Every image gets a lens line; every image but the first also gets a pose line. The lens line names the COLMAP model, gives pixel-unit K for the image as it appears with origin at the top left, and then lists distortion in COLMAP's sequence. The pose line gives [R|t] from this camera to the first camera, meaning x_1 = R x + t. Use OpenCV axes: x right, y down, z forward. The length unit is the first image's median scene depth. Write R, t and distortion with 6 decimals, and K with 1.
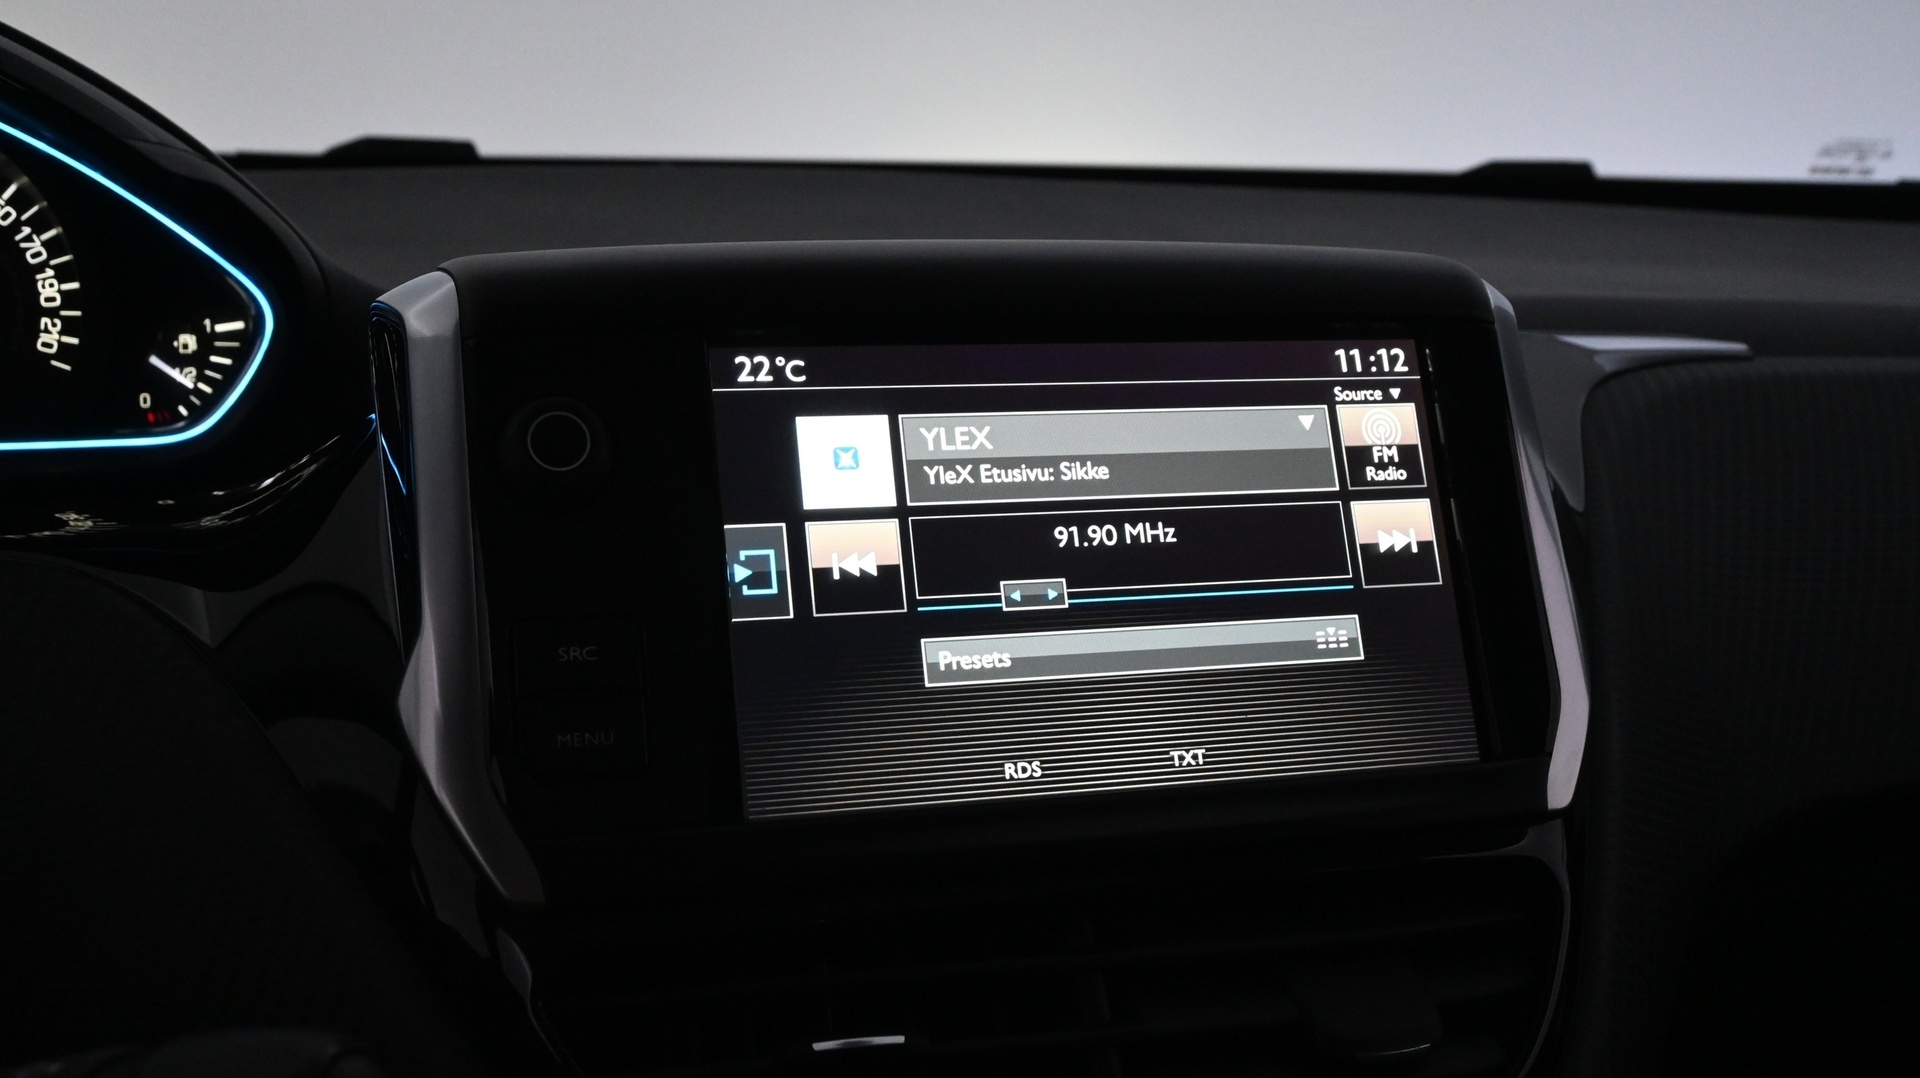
lens RADIAL K [[2026.1, 0, 960.0], [0, 2026.1, 539.0], [0, 0, 1]] dist [-0.013133, -0.021021]
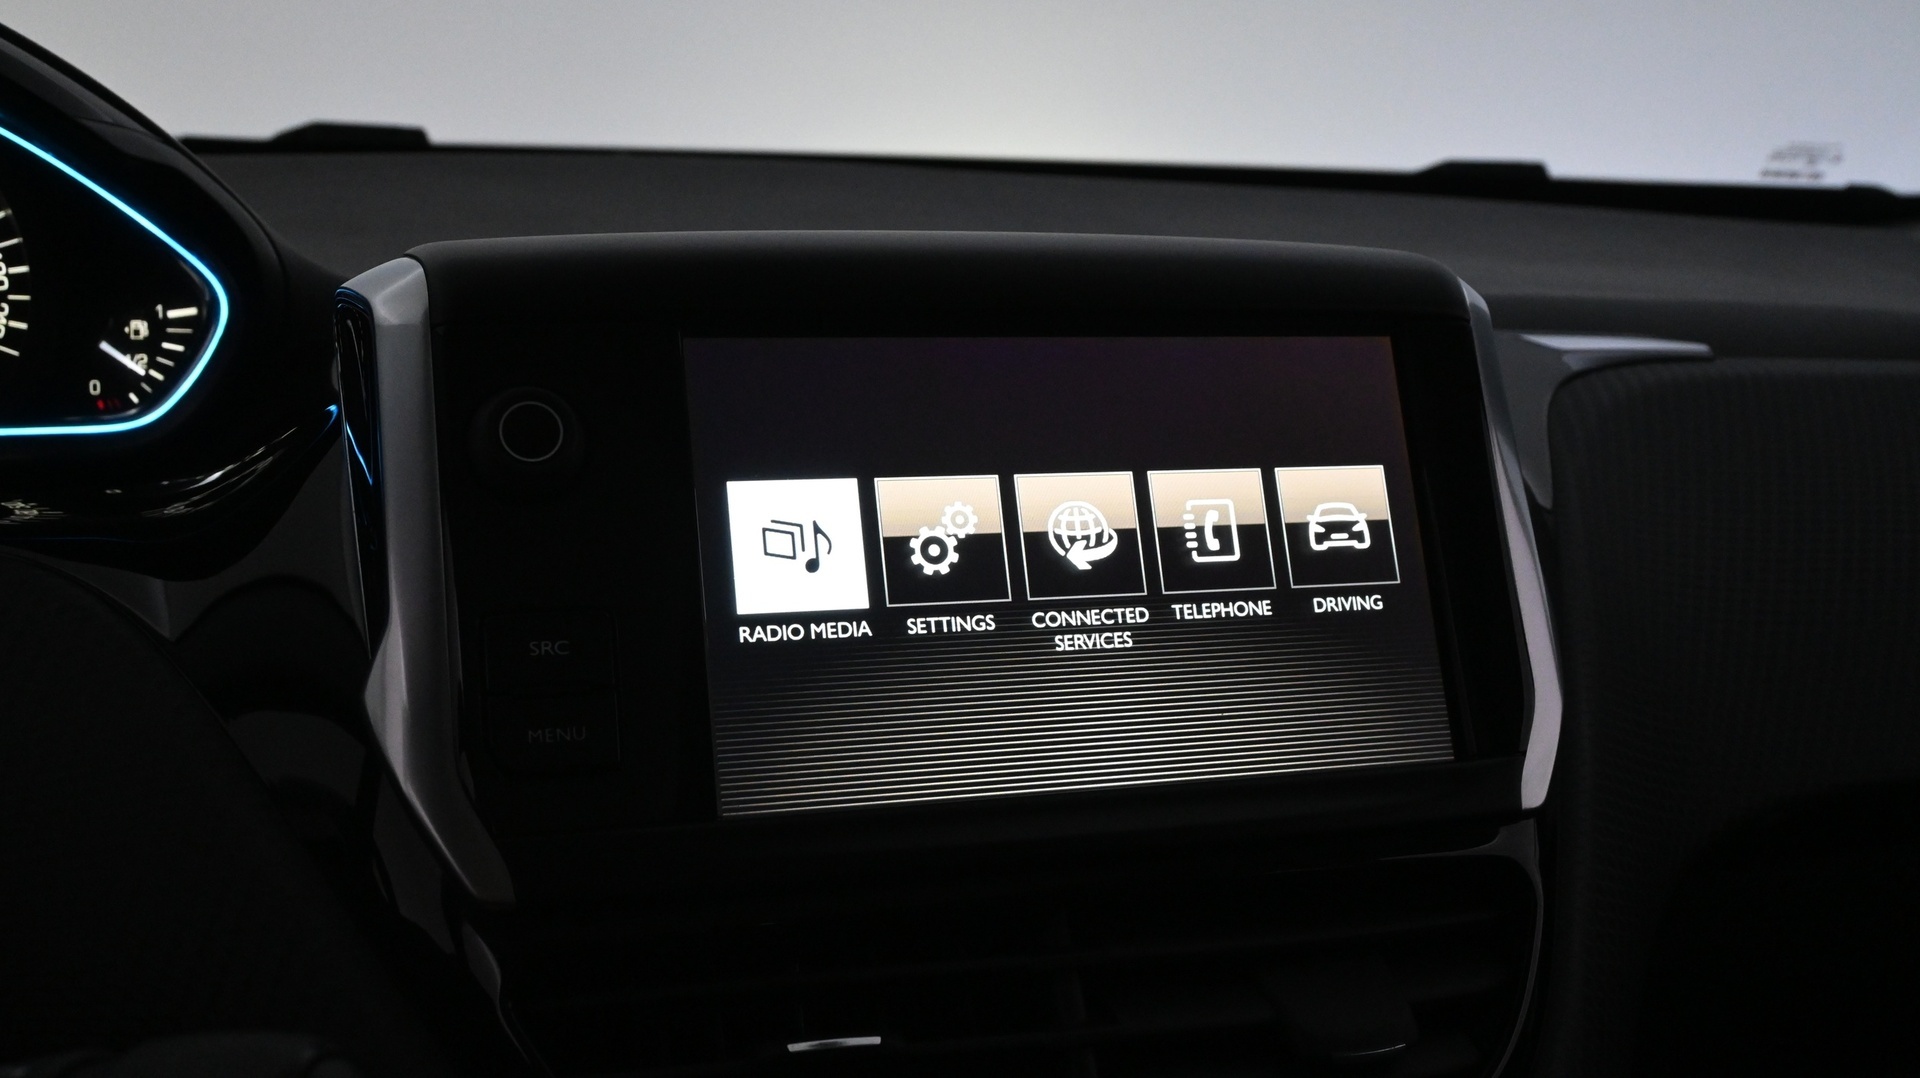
lens RADIAL K [[2026.1, 0, 960.0], [0, 2026.1, 539.0], [0, 0, 1]] dist [-0.013133, -0.021021]
pose [[0.999533, 0.006503, 0.029848, -0.015930], [-0.006565, 0.999977, 0.001971, 0.000445], [-0.029834, -0.002166, 0.999553, 0.010349]]
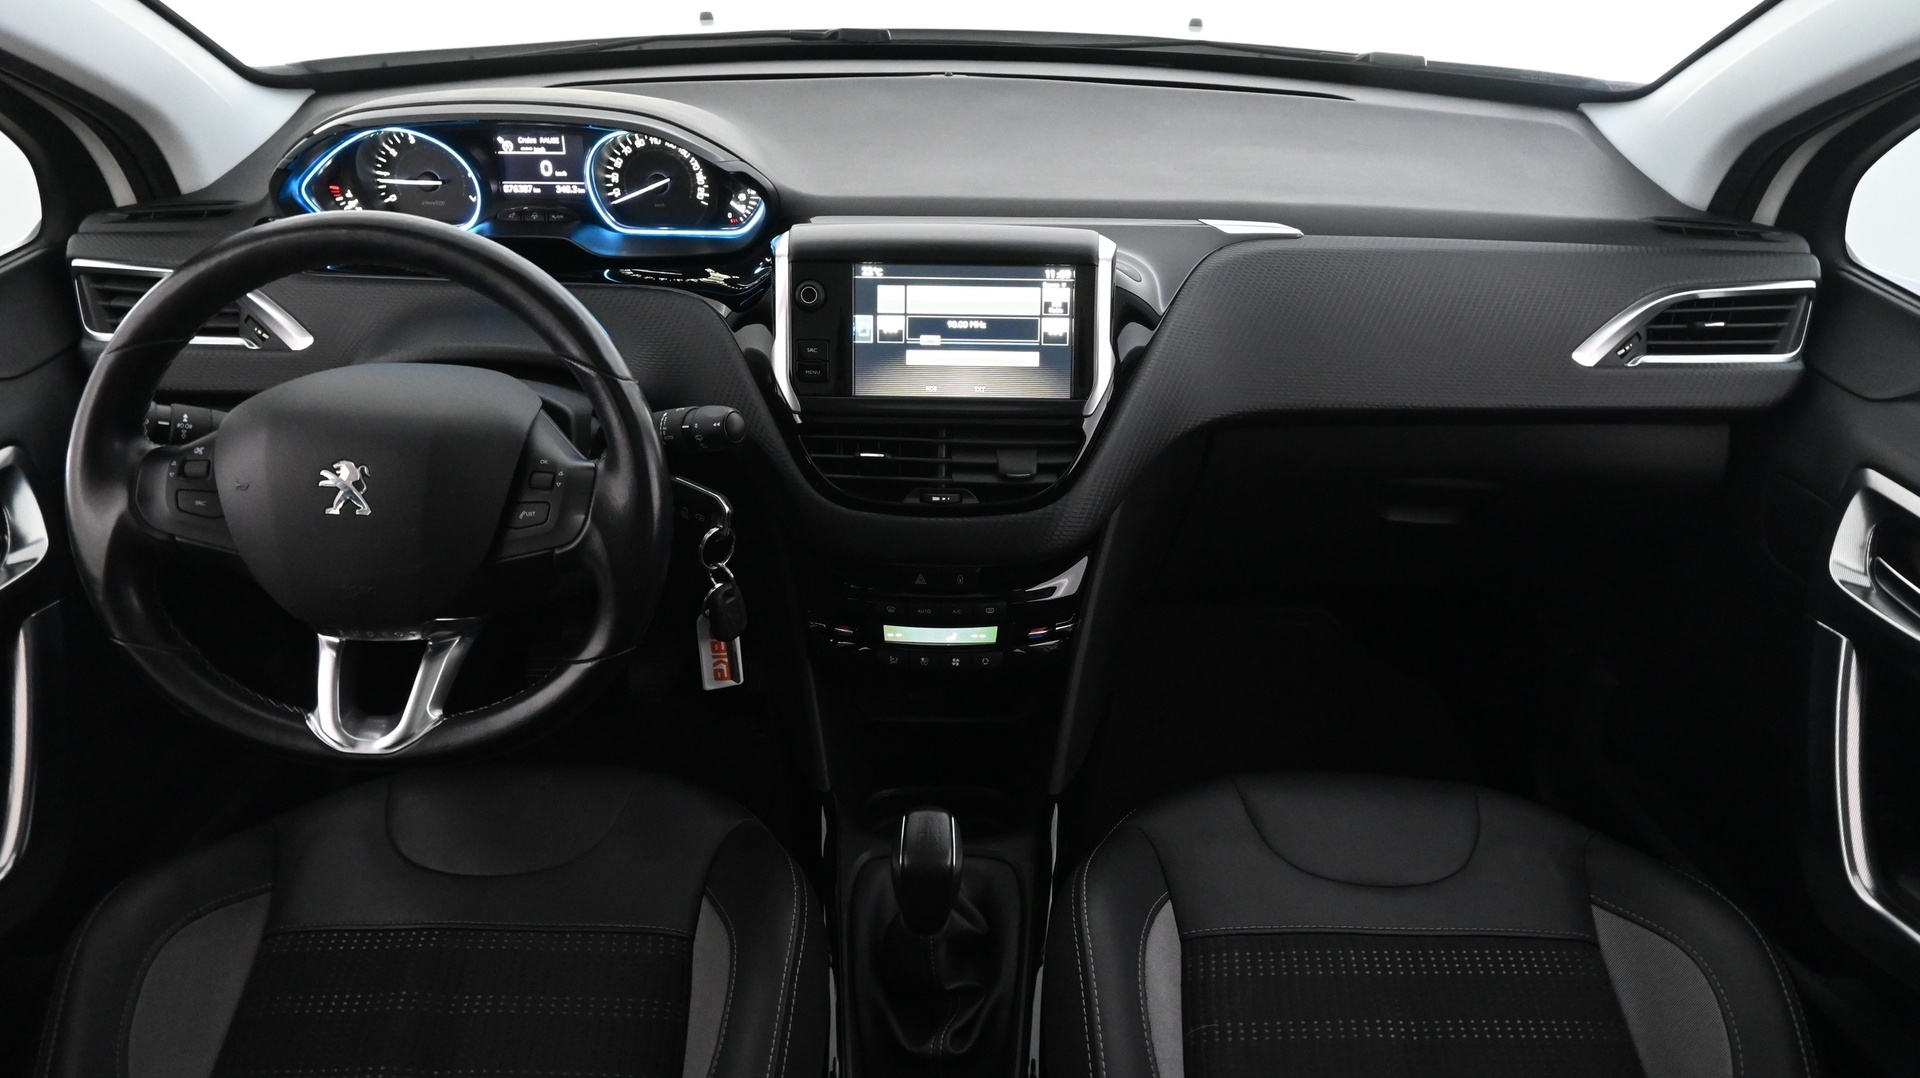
lens RADIAL K [[1313.1, 0, 960.0], [0, 1313.1, 539.0], [0, 0, 1]] dist [-0.003207, -0.000575]
pose [[0.957536, 0.153025, -0.244354, 0.629489], [-0.056165, 0.930291, 0.362498, -0.446582], [0.282791, -0.333381, 0.899381, -1.096923]]
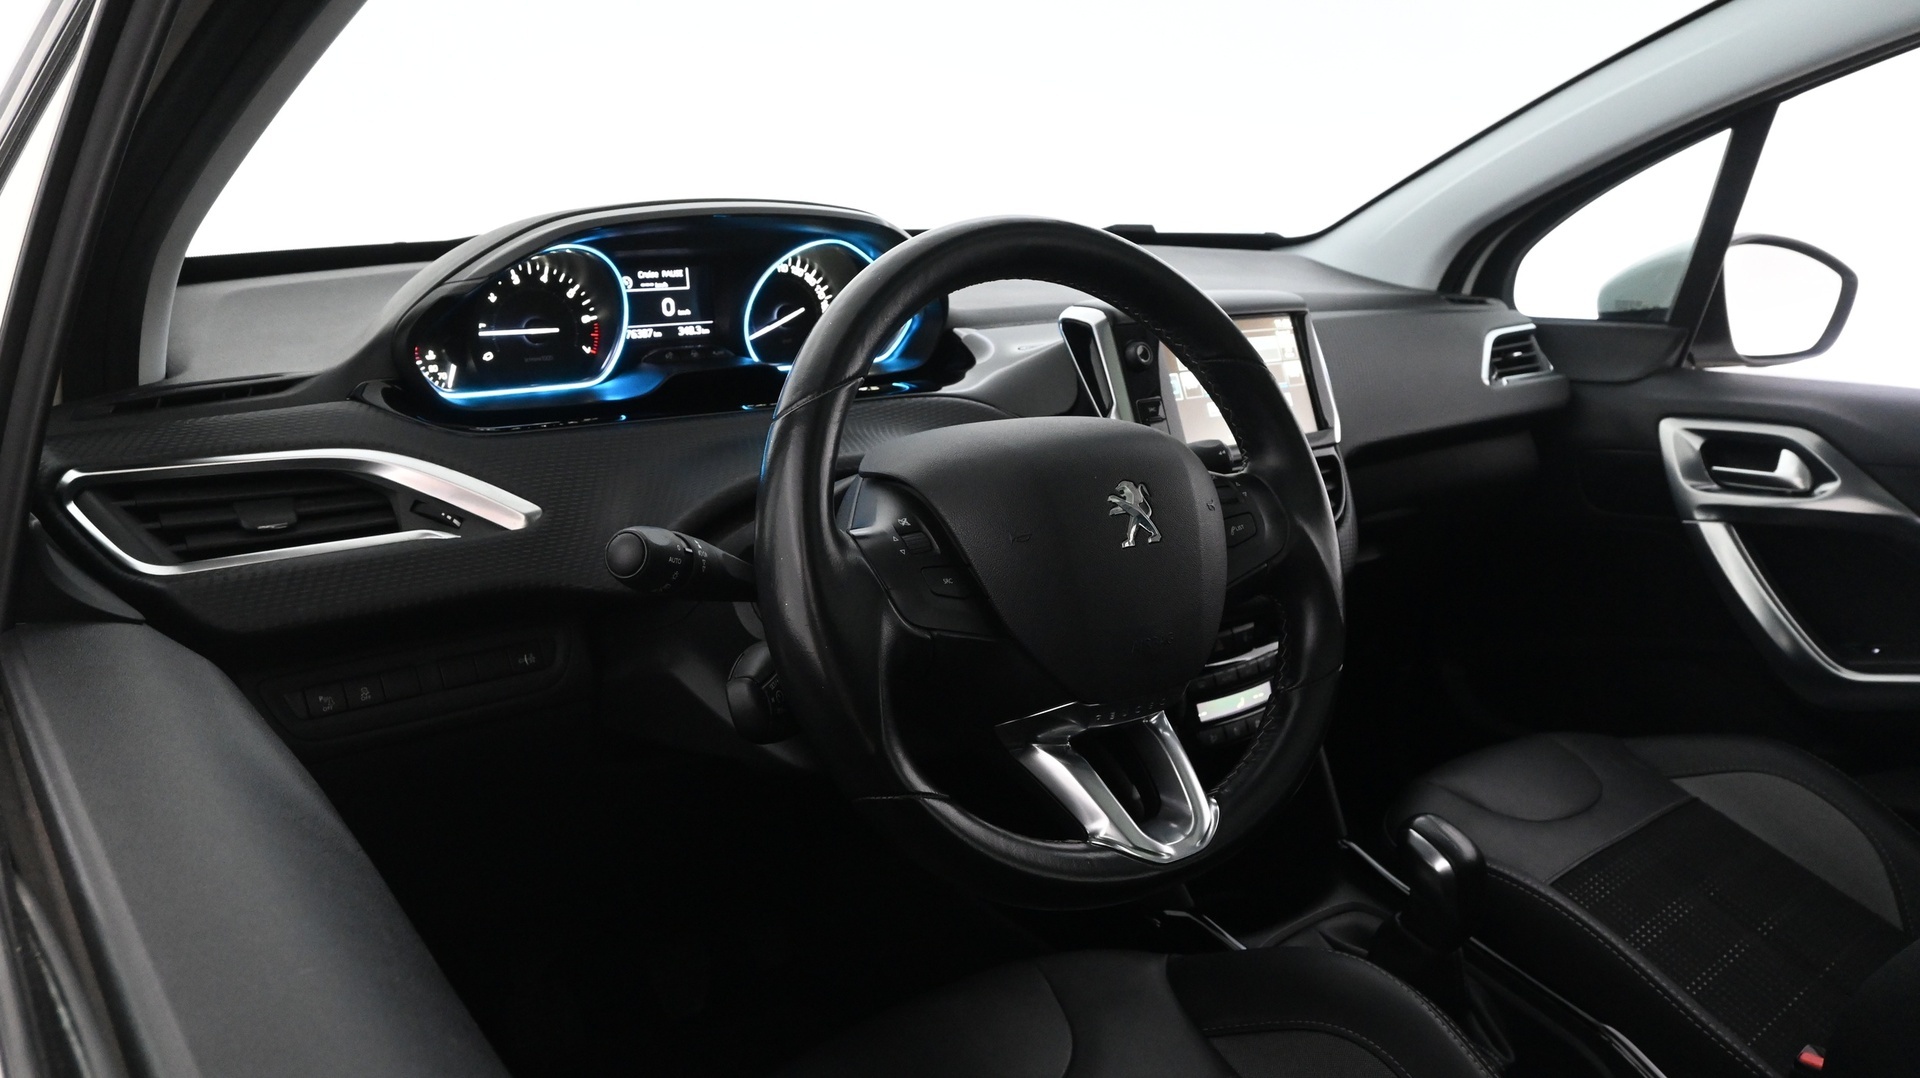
lens RADIAL K [[1331.4, 0, 960.0], [0, 1331.4, 539.0], [0, 0, 1]] dist [0.000517, 0.000200]
pose [[0.930274, -0.088909, 0.355929, -1.190025], [0.054386, 0.992891, 0.105873, 0.012317], [-0.362812, -0.079133, 0.928496, -1.007621]]
